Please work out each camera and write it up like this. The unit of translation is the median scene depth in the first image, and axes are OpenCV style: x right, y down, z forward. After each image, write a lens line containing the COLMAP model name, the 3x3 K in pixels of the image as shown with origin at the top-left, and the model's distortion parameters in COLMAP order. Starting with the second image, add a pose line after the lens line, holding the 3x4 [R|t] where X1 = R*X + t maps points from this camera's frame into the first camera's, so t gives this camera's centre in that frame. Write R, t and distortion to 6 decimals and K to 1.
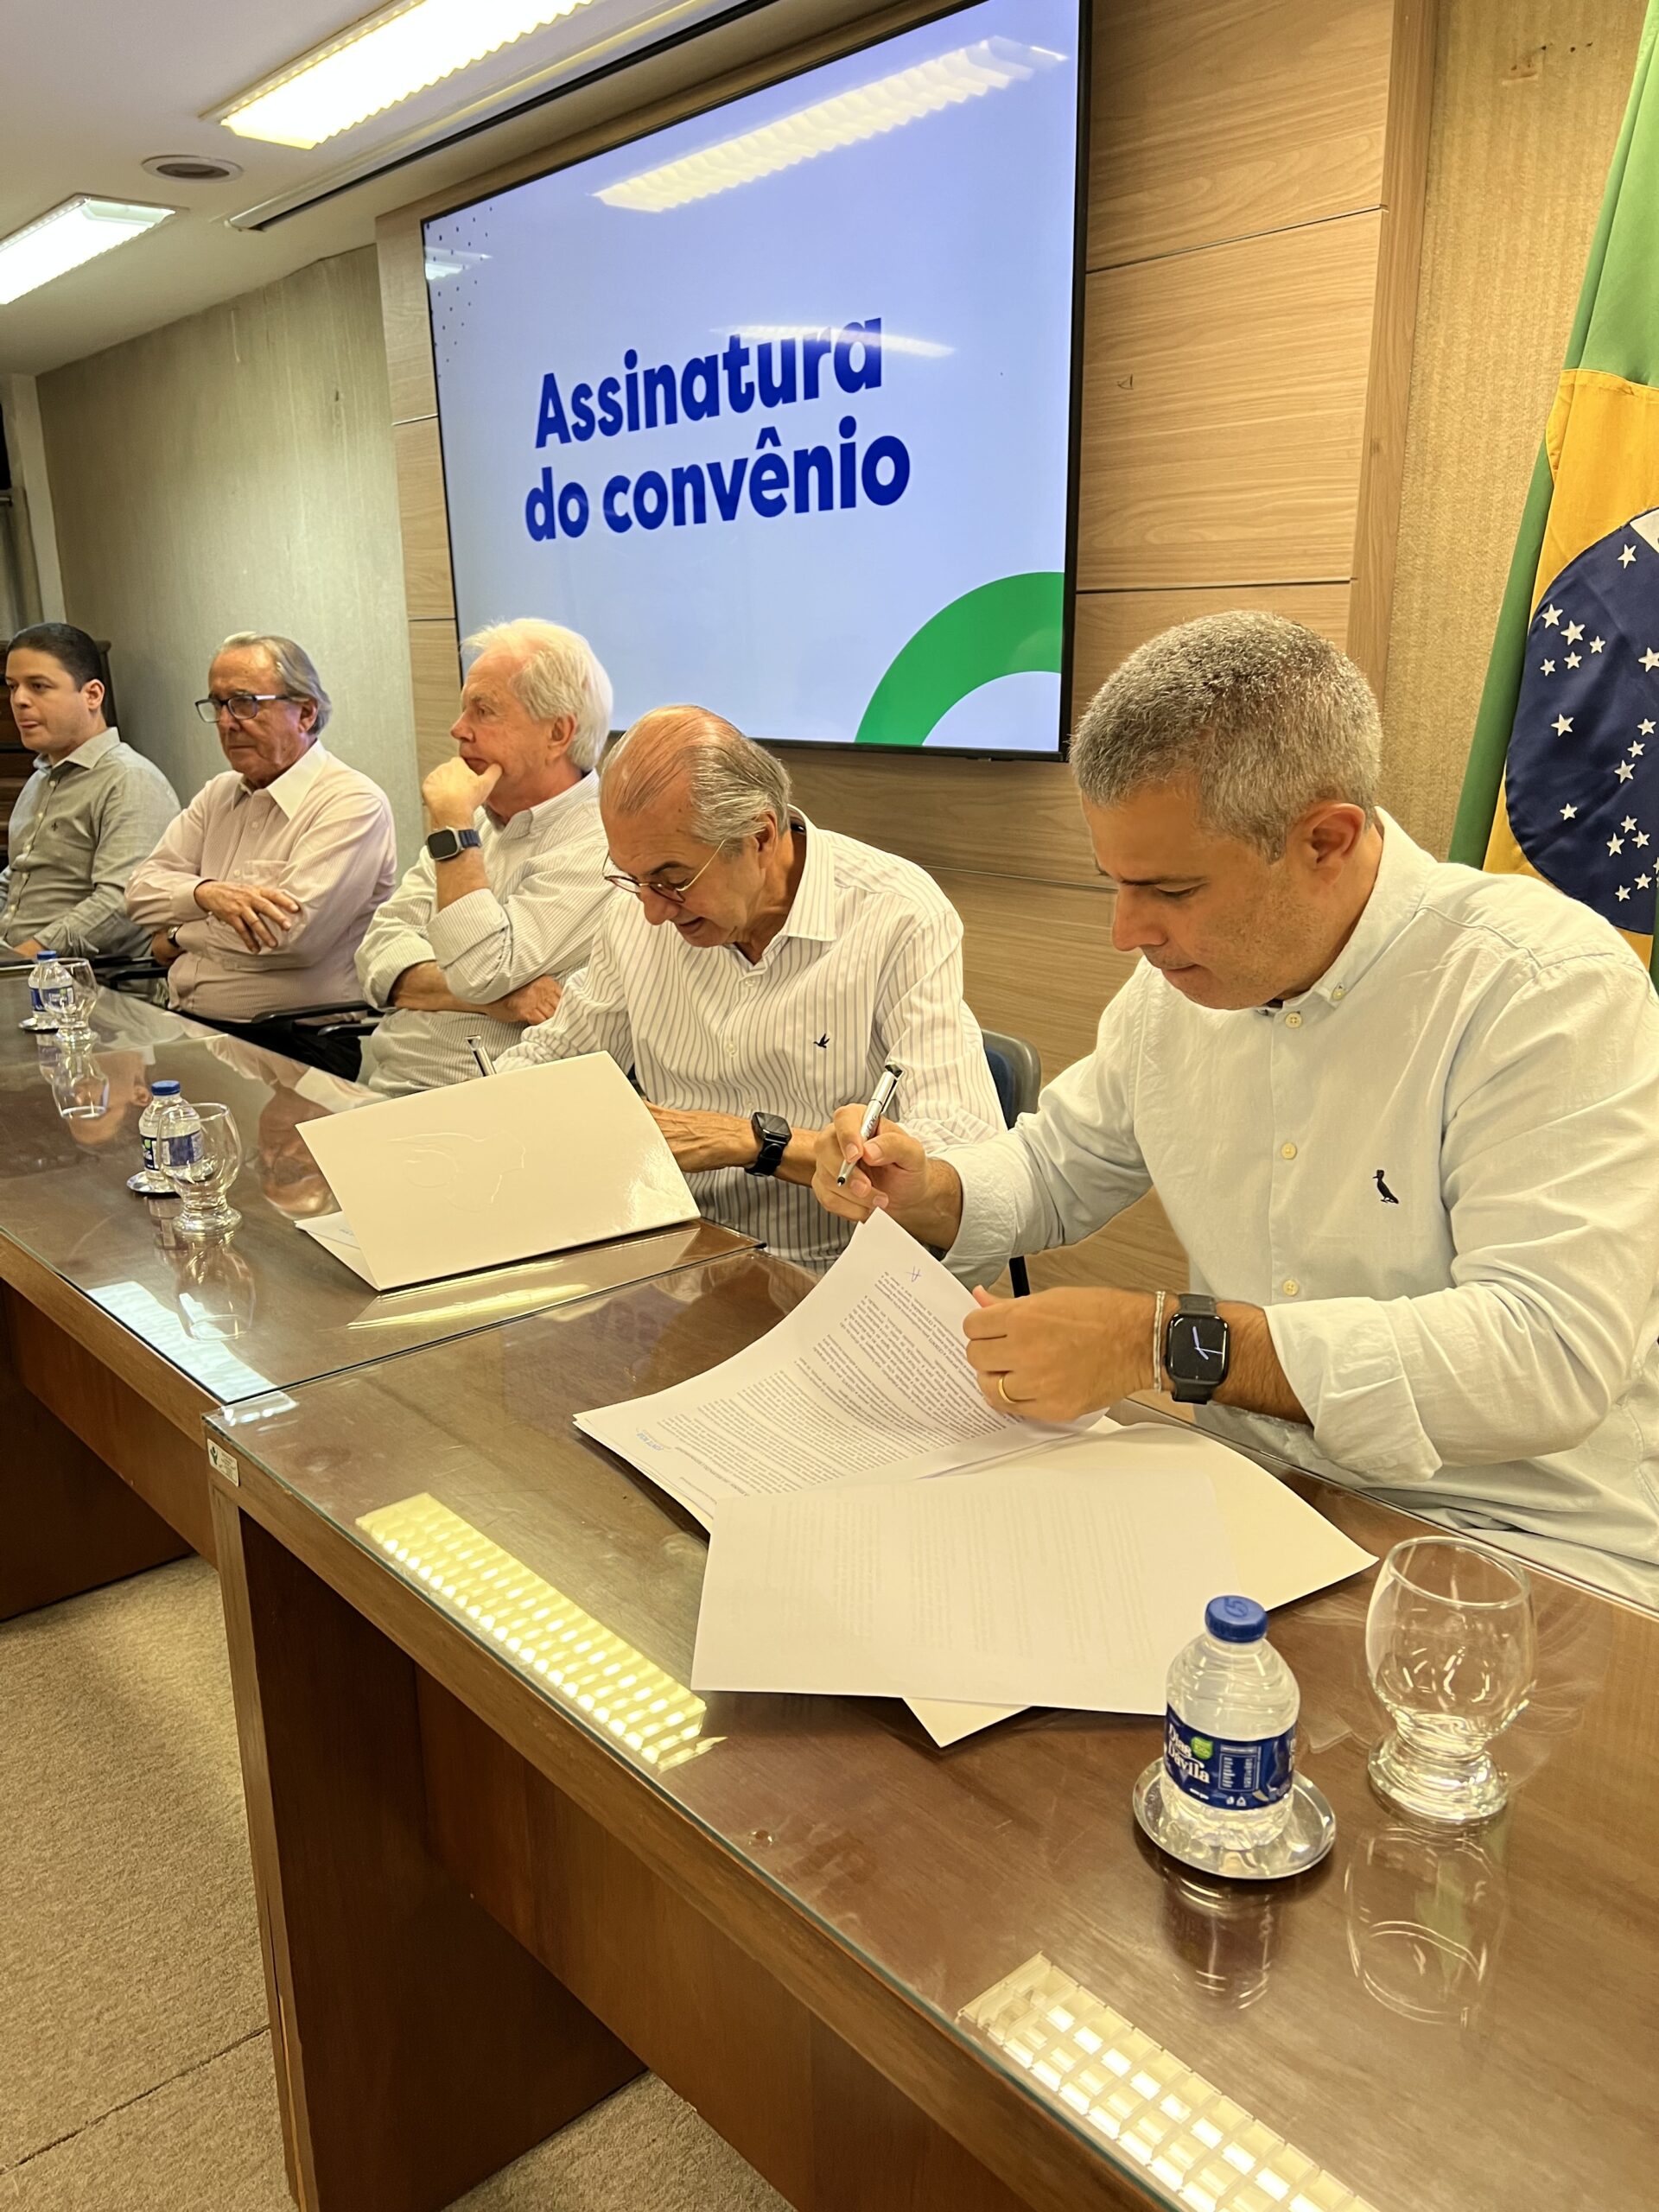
lens RADIAL K [[1658.2, 0, 843.4], [0, 1658.2, 1132.6], [0, 0, 1]] dist [0.041371, -0.045152]
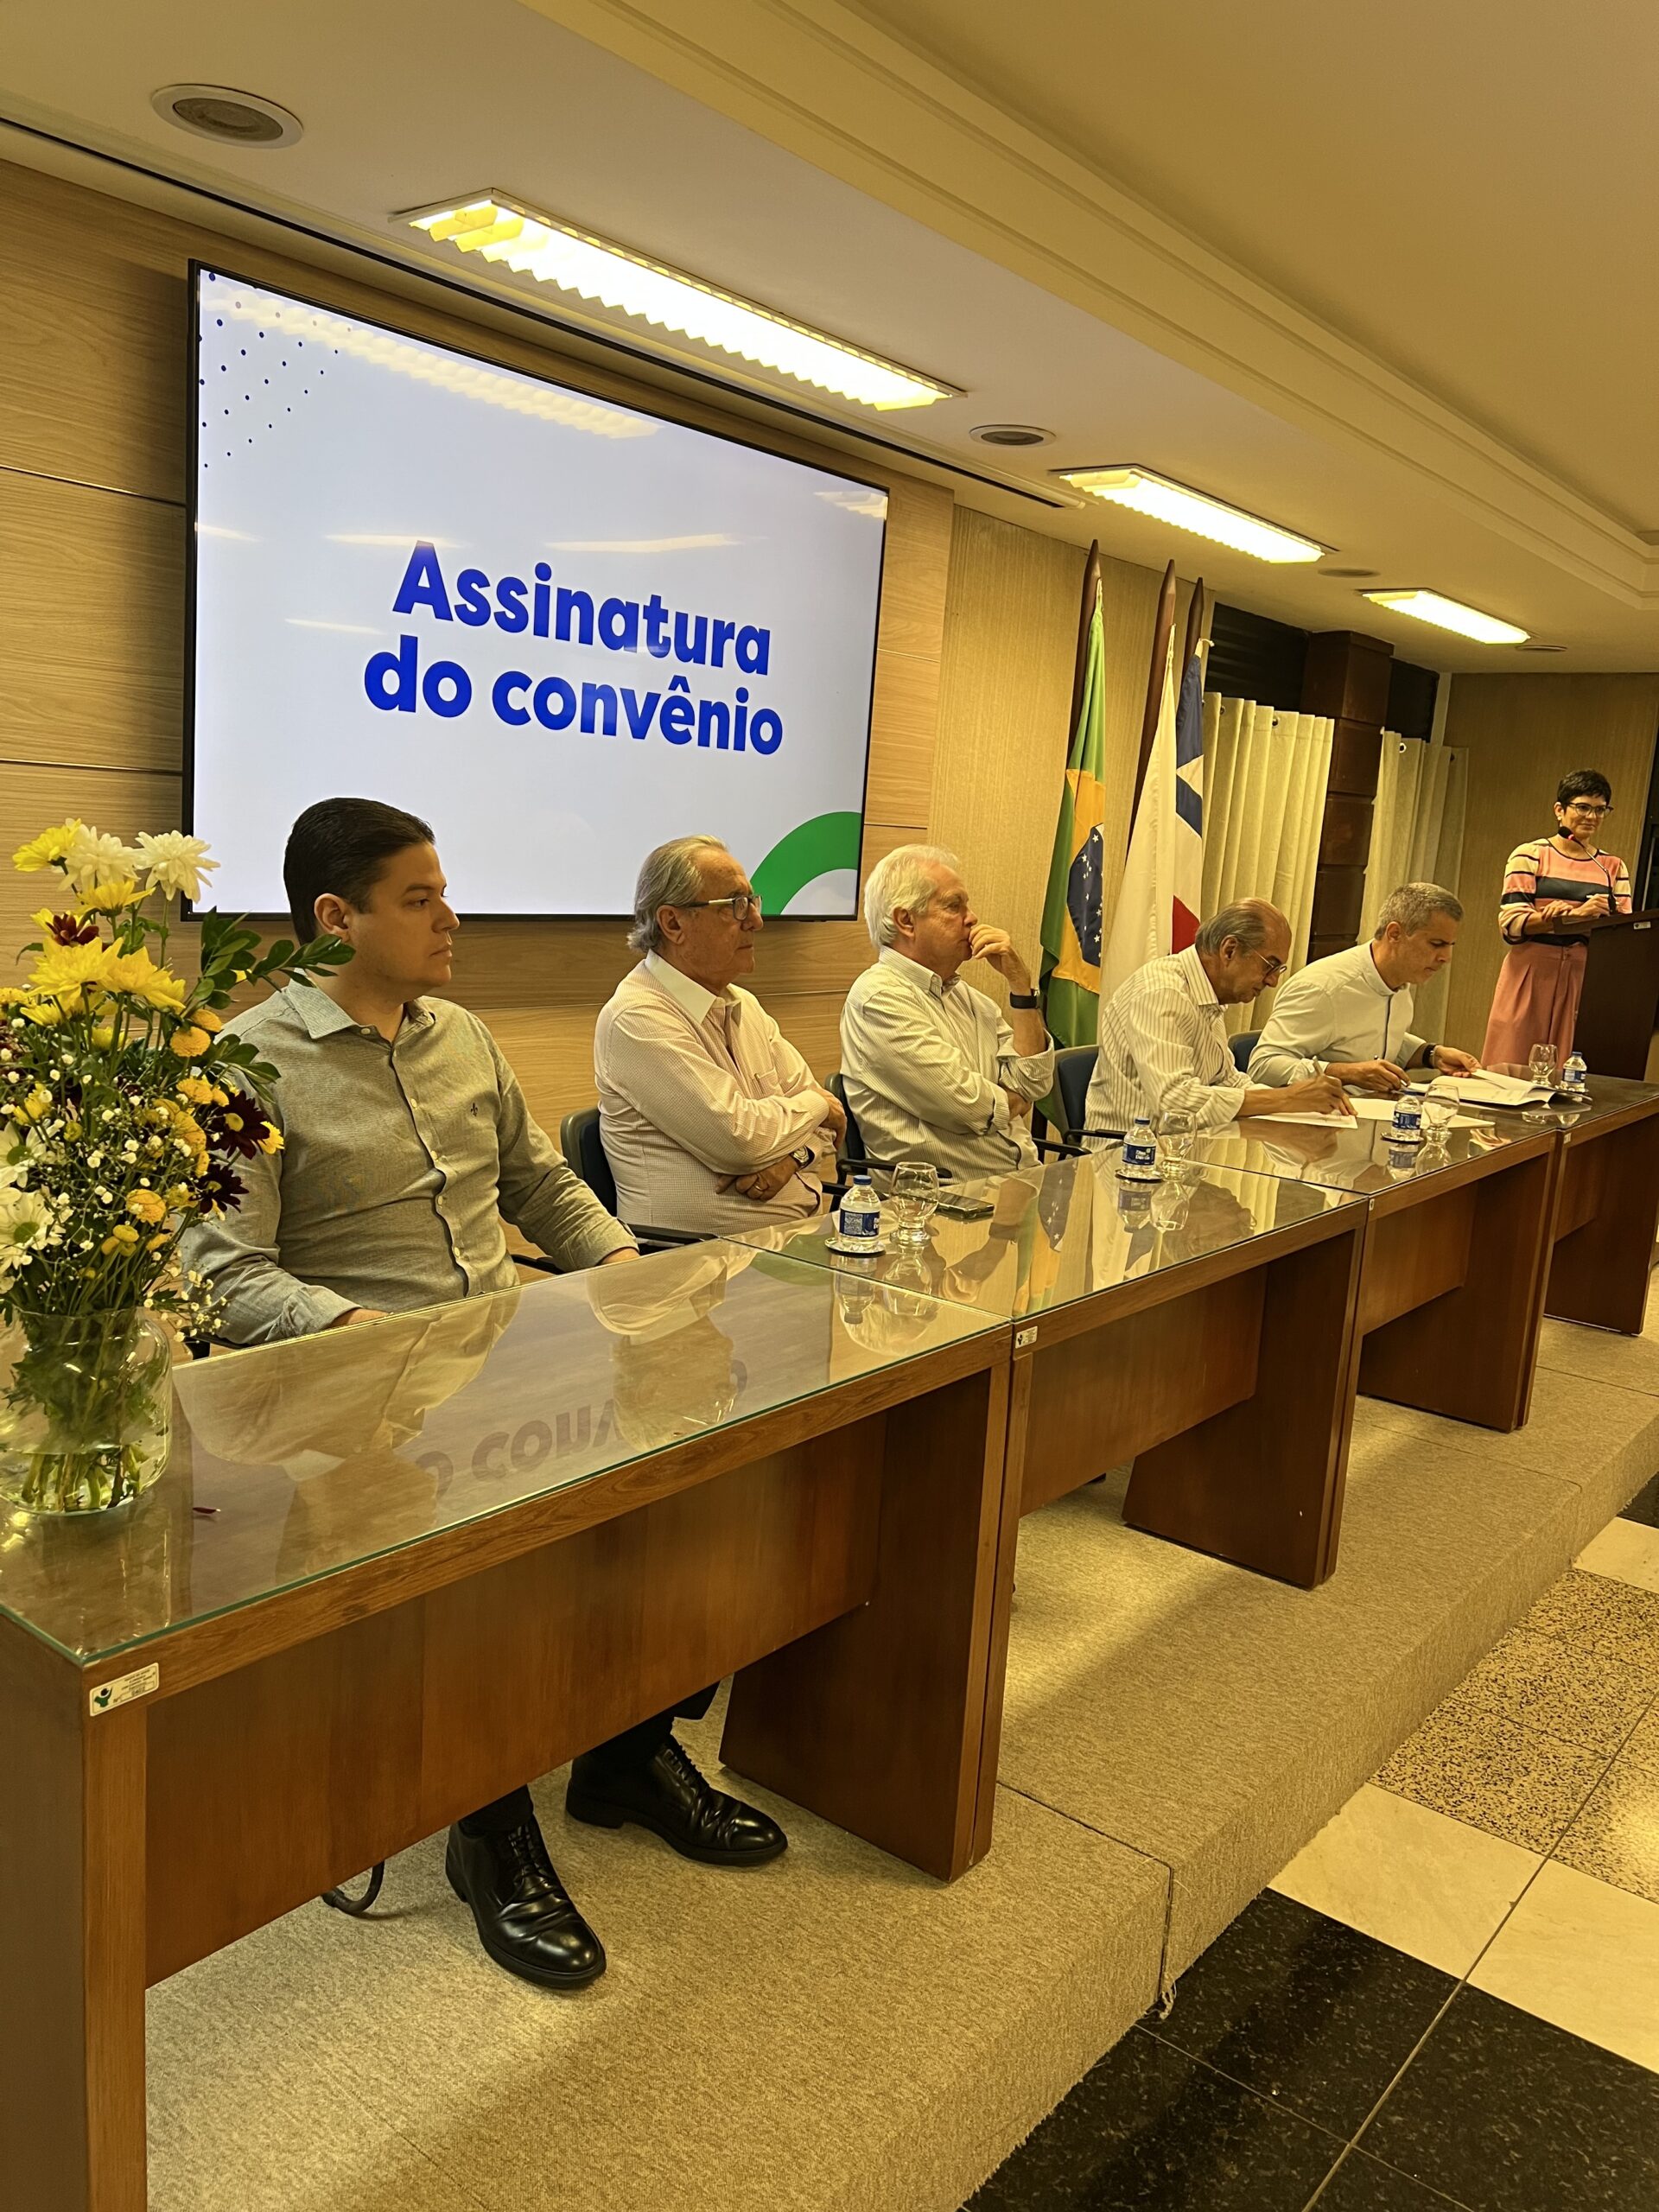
lens RADIAL K [[1658.2, 0, 787.5], [0, 1658.2, 1136.5], [0, 0, 1]] dist [0.041371, -0.045152]
pose [[-0.140921, -0.189555, 0.971705, -1.387772], [0.205003, 0.954639, 0.215957, -0.353495], [-0.968563, 0.229635, -0.095670, 1.150857]]
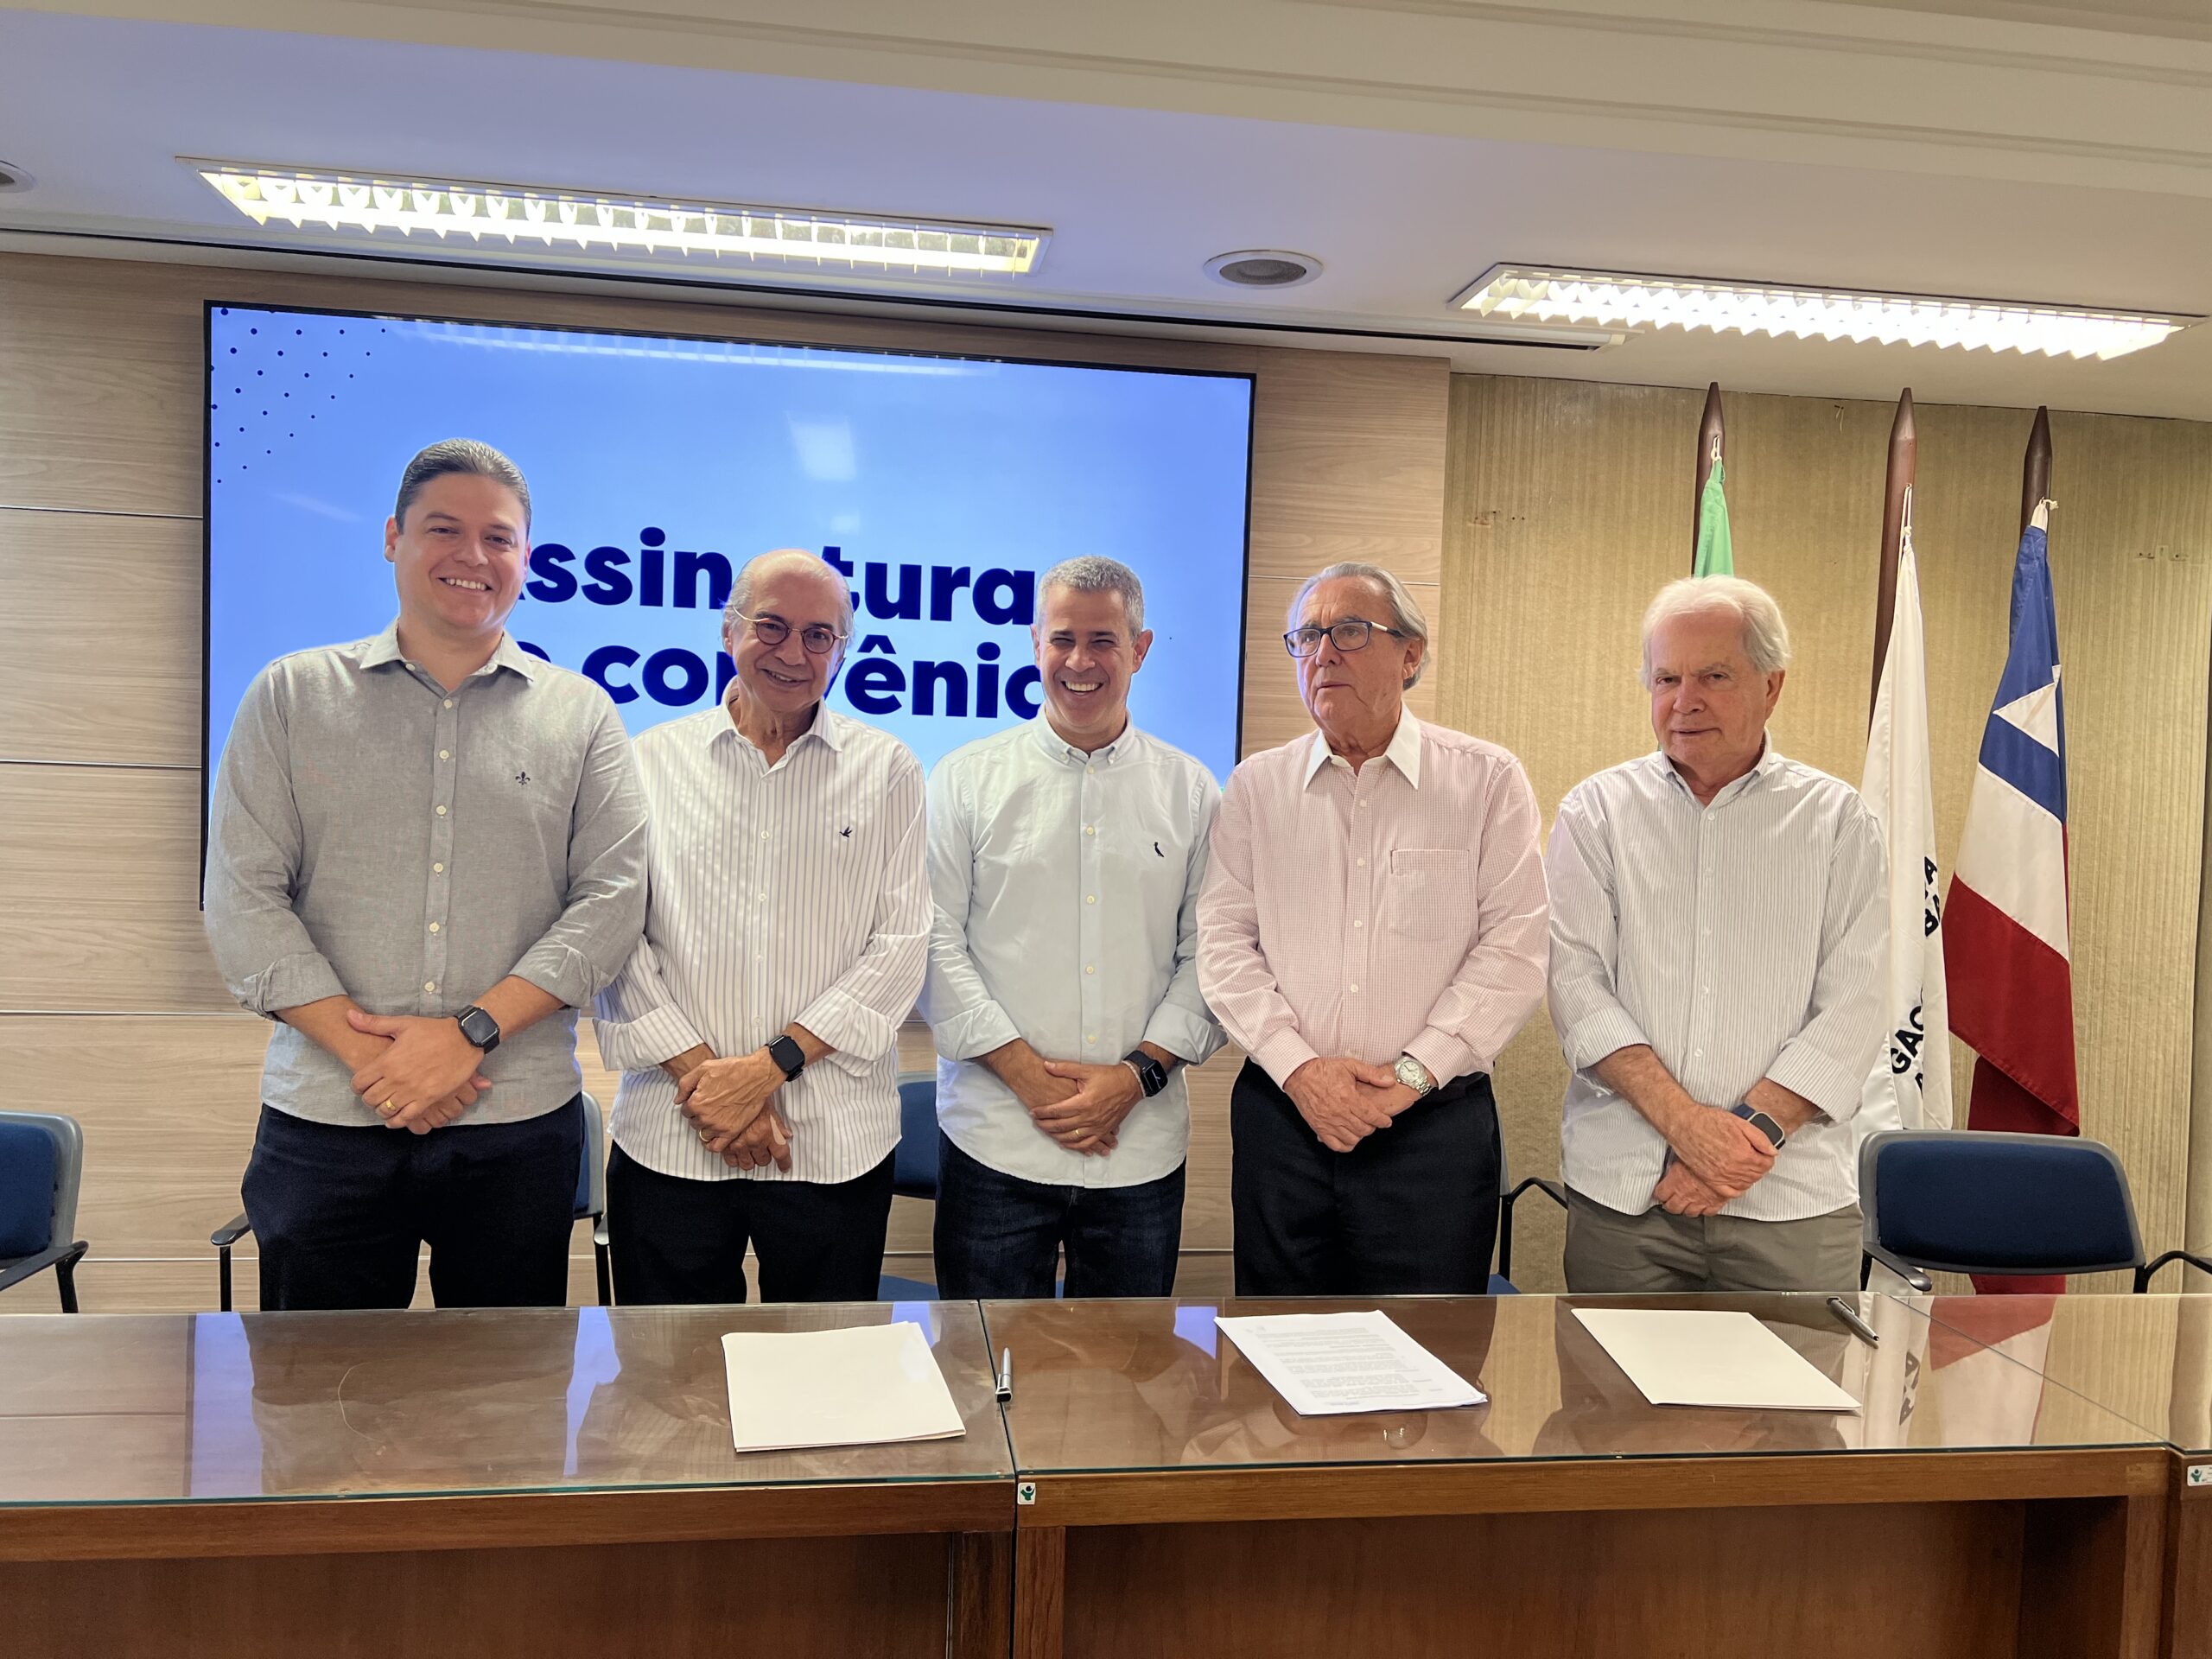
lens RADIAL K [[1658.2, 0, 1099.7], [0, 1658.2, 834.8], [0, 0, 1]] dist [0.041371, -0.045152]
pose [[0.556057, -0.011185, 0.831069, -0.869790], [0.189865, 0.975180, -0.113912, -0.154494], [-0.809168, 0.221132, 0.544379, 0.344799]]
